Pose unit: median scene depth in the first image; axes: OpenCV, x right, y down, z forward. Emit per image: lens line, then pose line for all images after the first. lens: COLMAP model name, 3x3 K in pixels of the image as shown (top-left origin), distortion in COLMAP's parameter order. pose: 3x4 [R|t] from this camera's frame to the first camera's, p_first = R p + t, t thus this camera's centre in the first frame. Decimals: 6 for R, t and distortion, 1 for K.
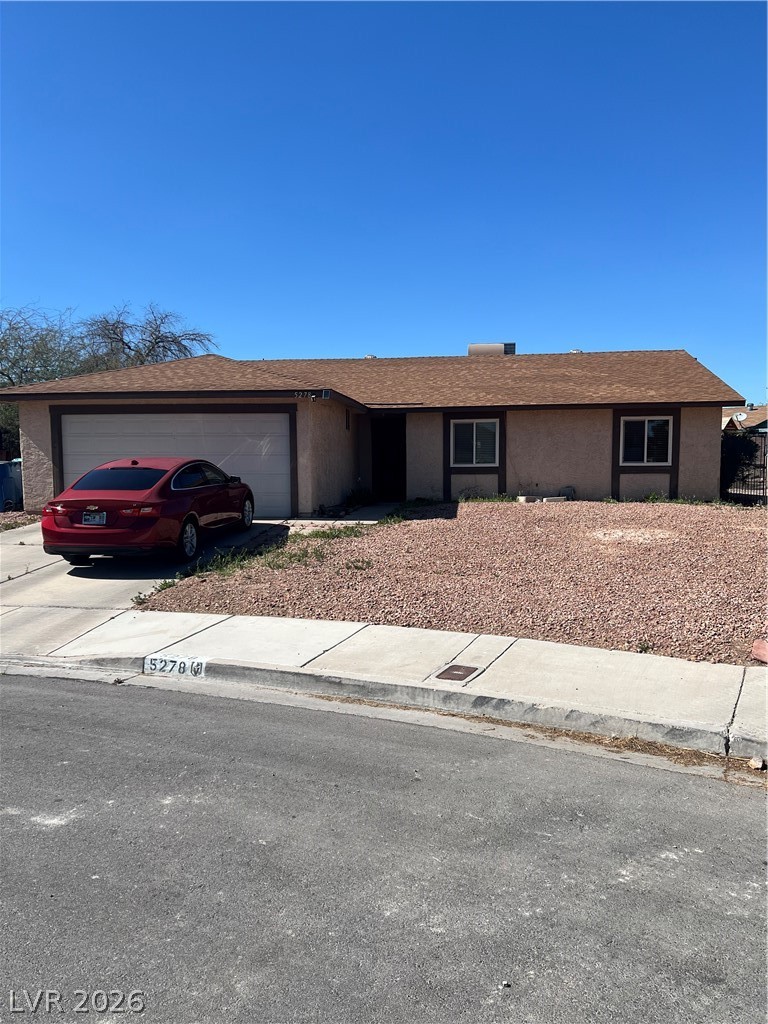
lens RADIAL K [[785.4, 0, 379.0], [0, 785.4, 512.5], [0, 0, 1]] dist [0.037302, -0.002293]
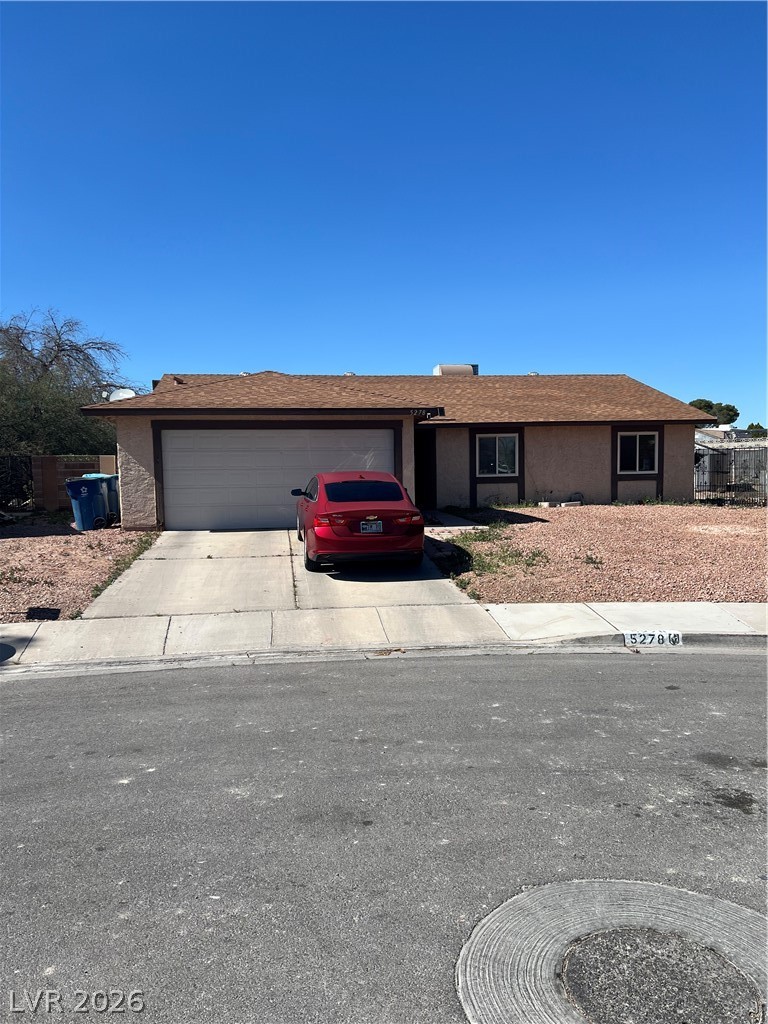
lens RADIAL K [[785.4, 0, 379.0], [0, 785.4, 512.5], [0, 0, 1]] dist [0.037302, -0.002293]
pose [[0.962768, -0.025411, 0.269133, -0.352355], [0.029322, 0.999515, -0.010520, -0.000653], [-0.268735, 0.018020, 0.963046, -0.027379]]
